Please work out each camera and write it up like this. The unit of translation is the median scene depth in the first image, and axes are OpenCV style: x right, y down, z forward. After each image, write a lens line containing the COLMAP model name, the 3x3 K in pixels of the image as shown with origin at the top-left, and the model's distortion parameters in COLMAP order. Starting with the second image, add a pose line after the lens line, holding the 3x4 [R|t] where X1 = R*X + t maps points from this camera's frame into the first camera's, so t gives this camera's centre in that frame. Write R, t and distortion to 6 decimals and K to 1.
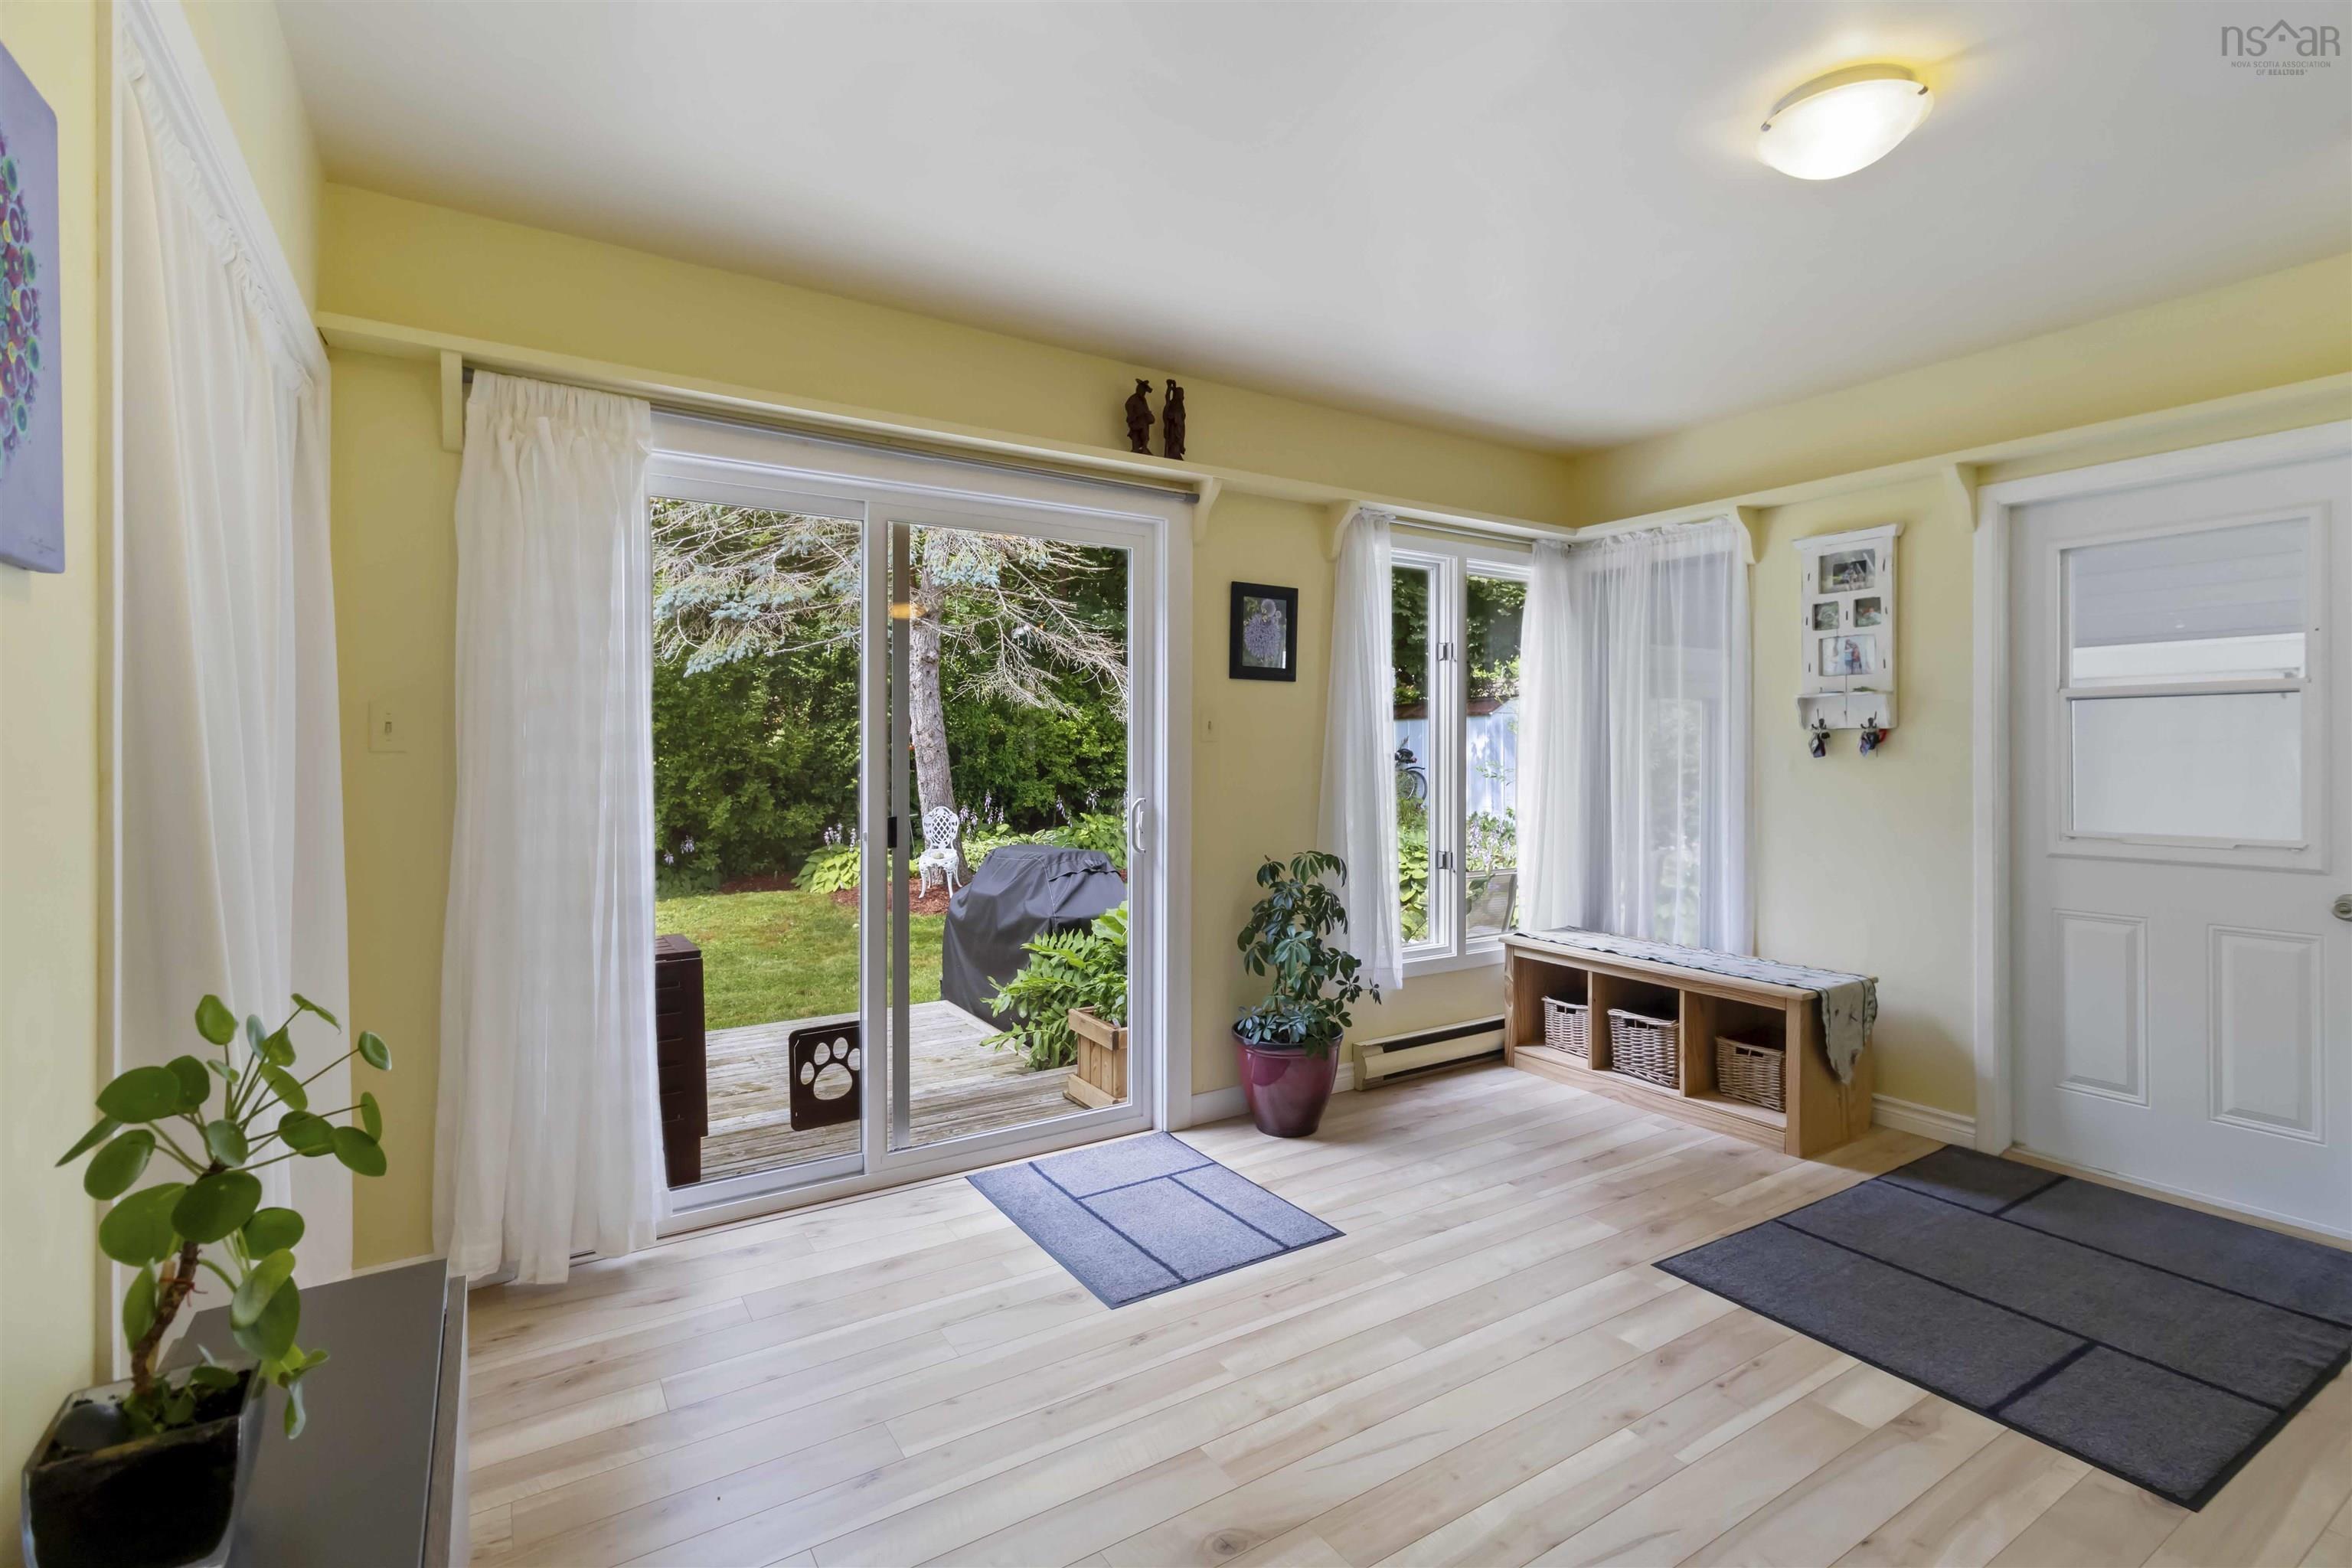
lens RADIAL K [[1088.6, 0, 1217.4], [0, 1088.6, 751.4], [0, 0, 1]] dist [0.000872, -0.000971]
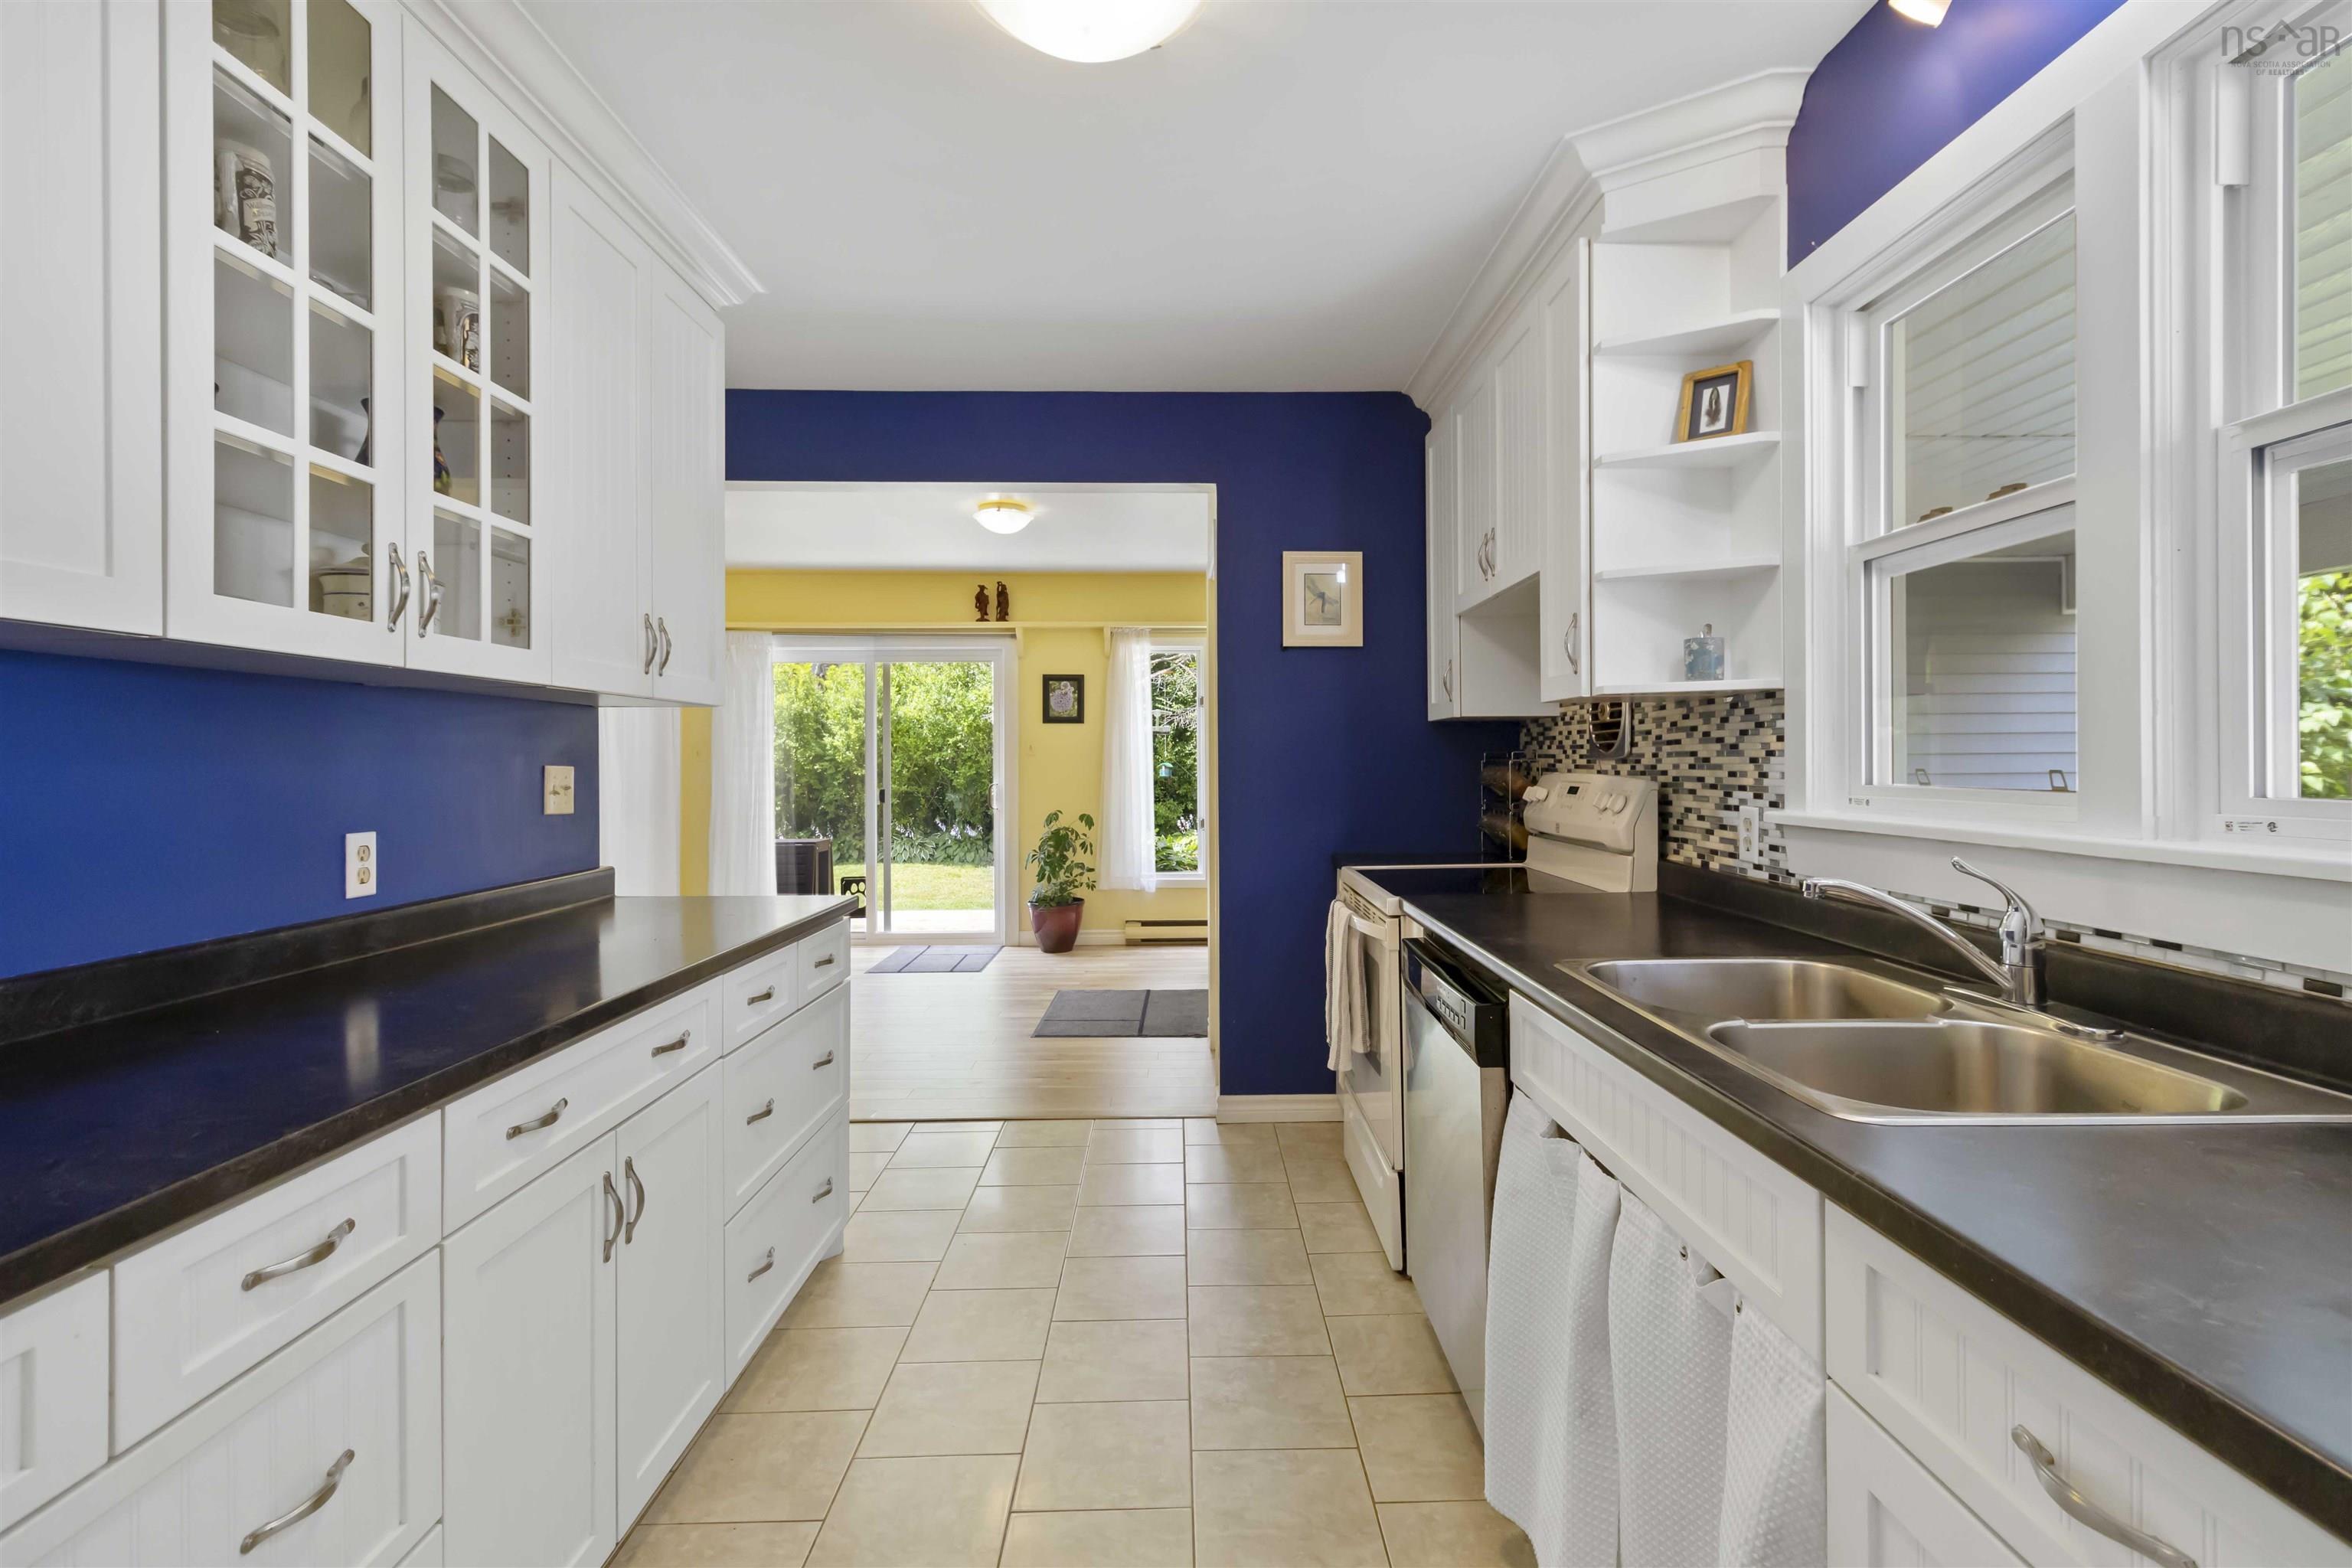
lens RADIAL K [[1088.6, 0, 1205.0], [0, 1088.6, 758.0], [0, 0, 1]] dist [0.000872, -0.000971]
pose [[0.852817, -0.005885, -0.522176, 1.342679], [0.004266, 0.999982, -0.004303, 0.006091], [0.522192, 0.001442, 0.852827, -0.549721]]
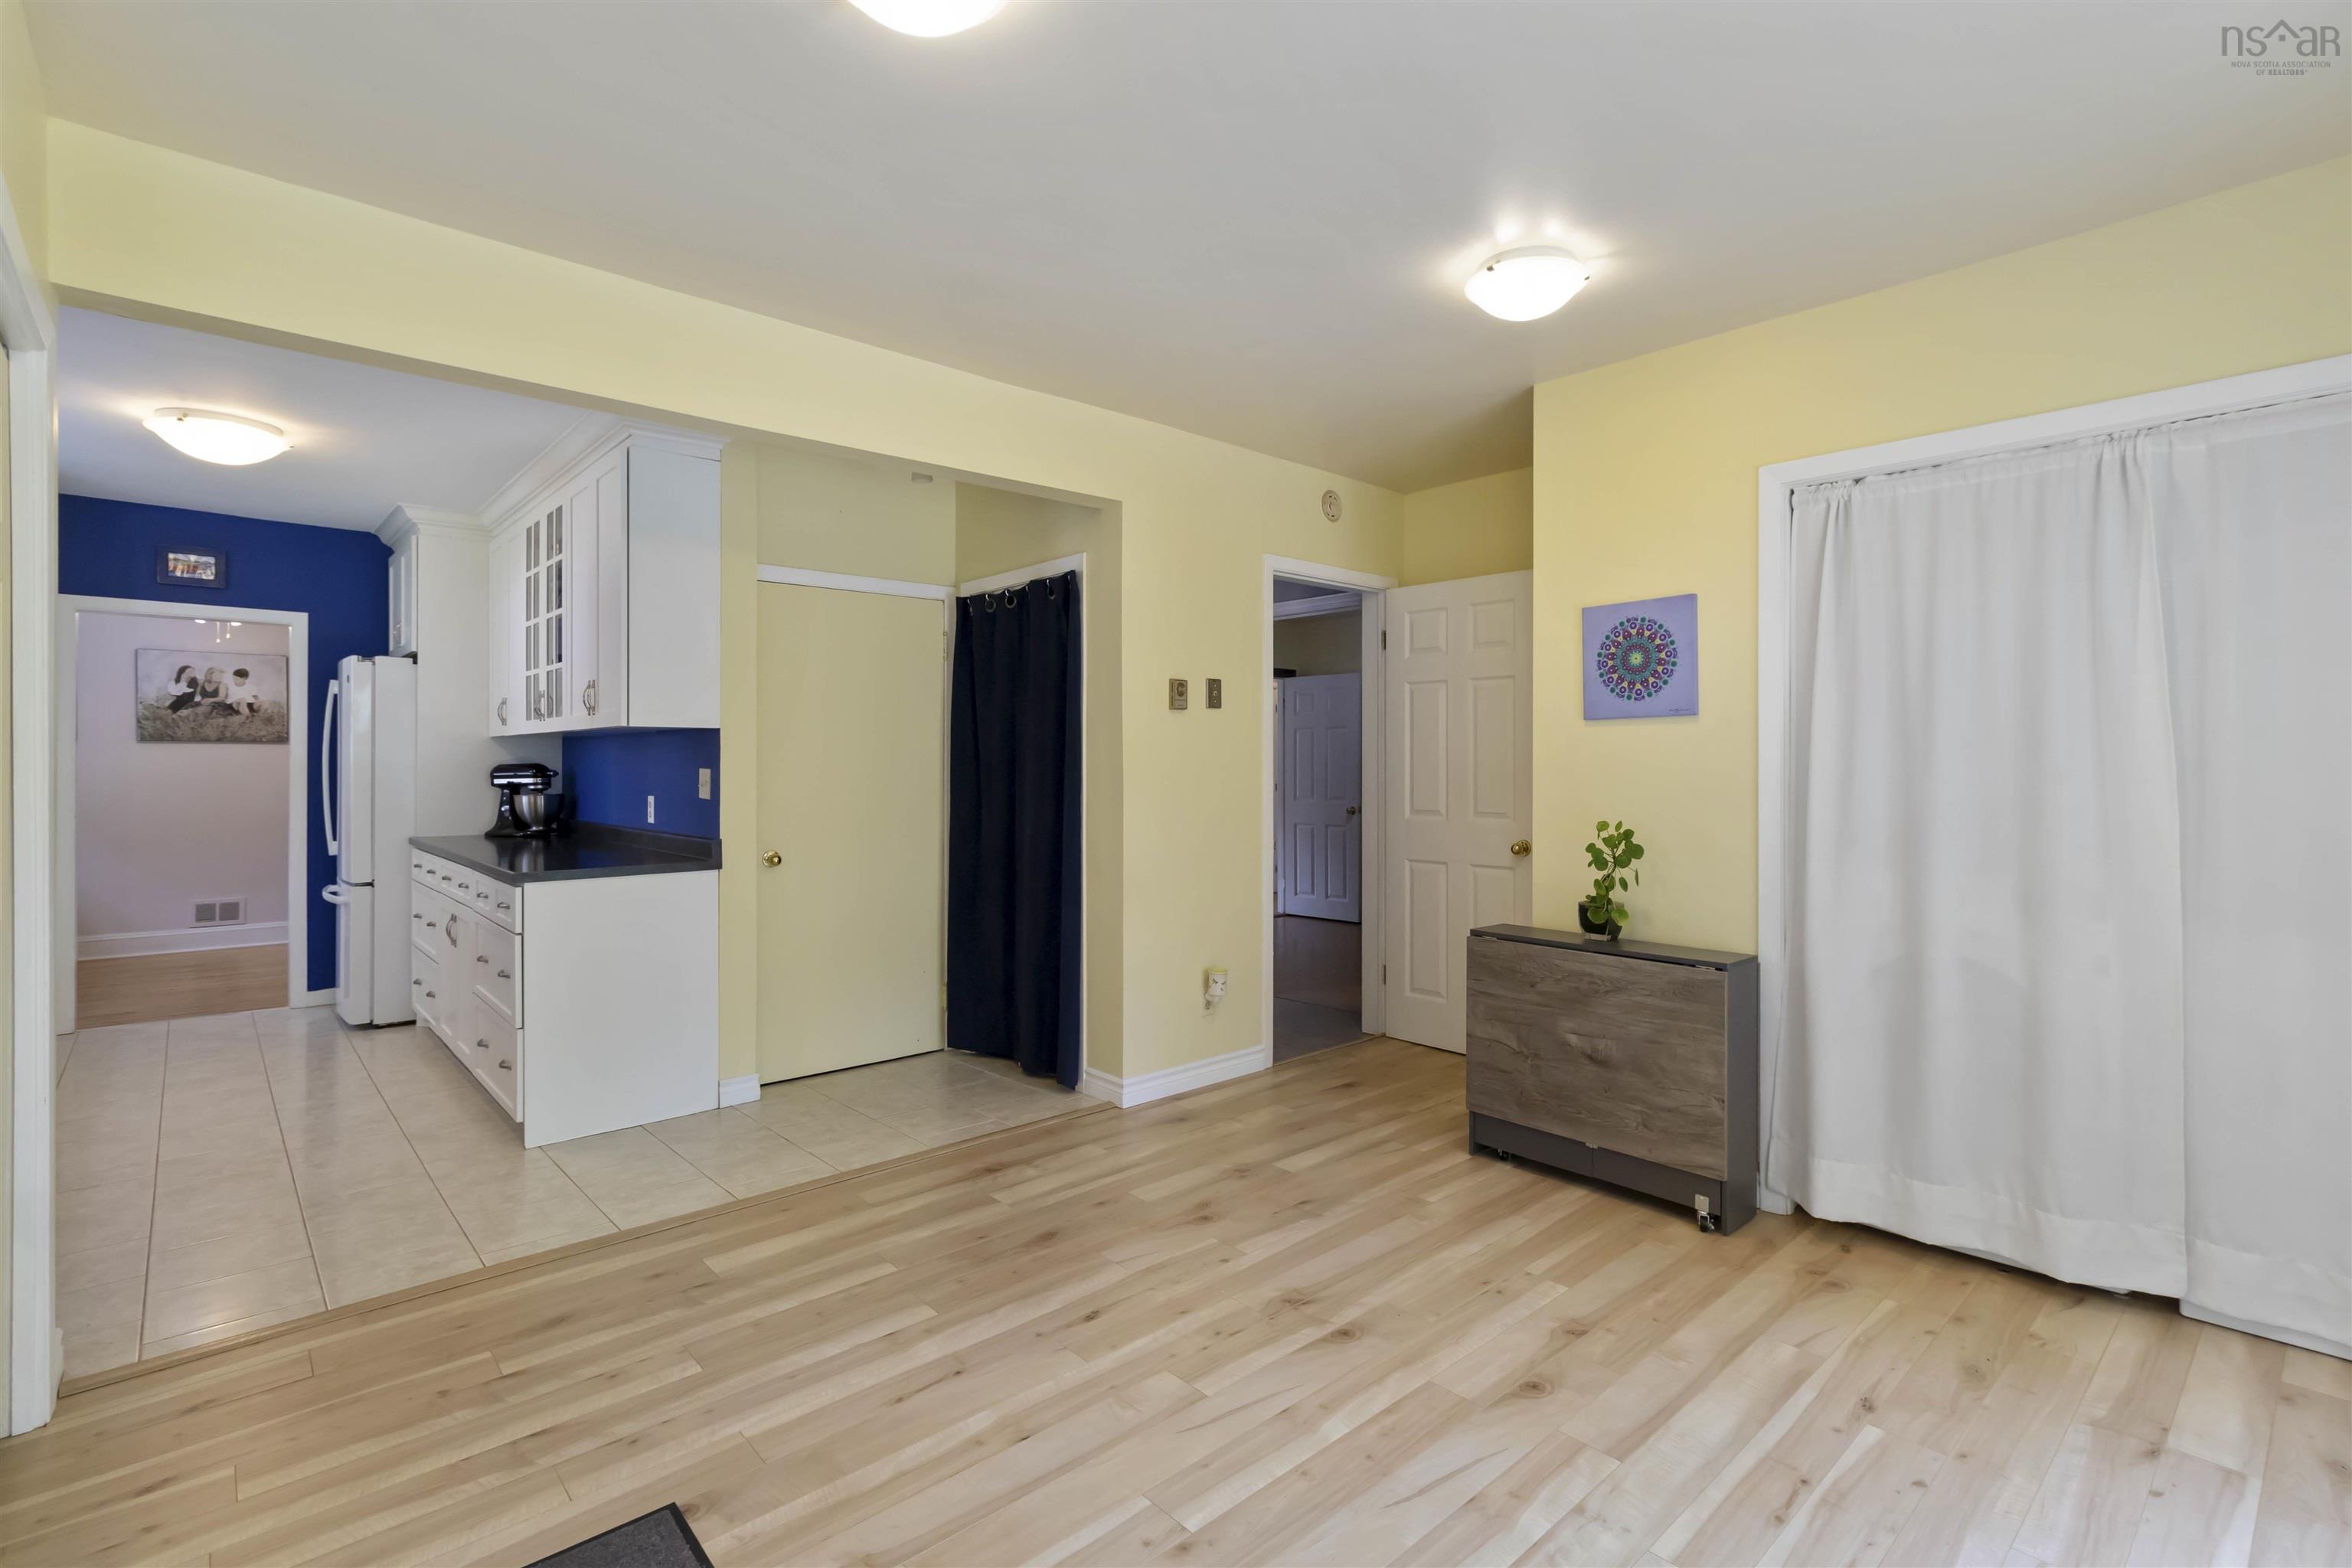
lens RADIAL K [[1088.6, 0, 1216.5], [0, 1088.6, 758.3], [0, 0, 1]] dist [0.000872, -0.000971]
pose [[-0.984864, -0.000722, -0.173325, 0.283016], [-0.000391, 0.999998, -0.001947, -0.001872], [0.173326, -0.001849, -0.984863, 1.041625]]
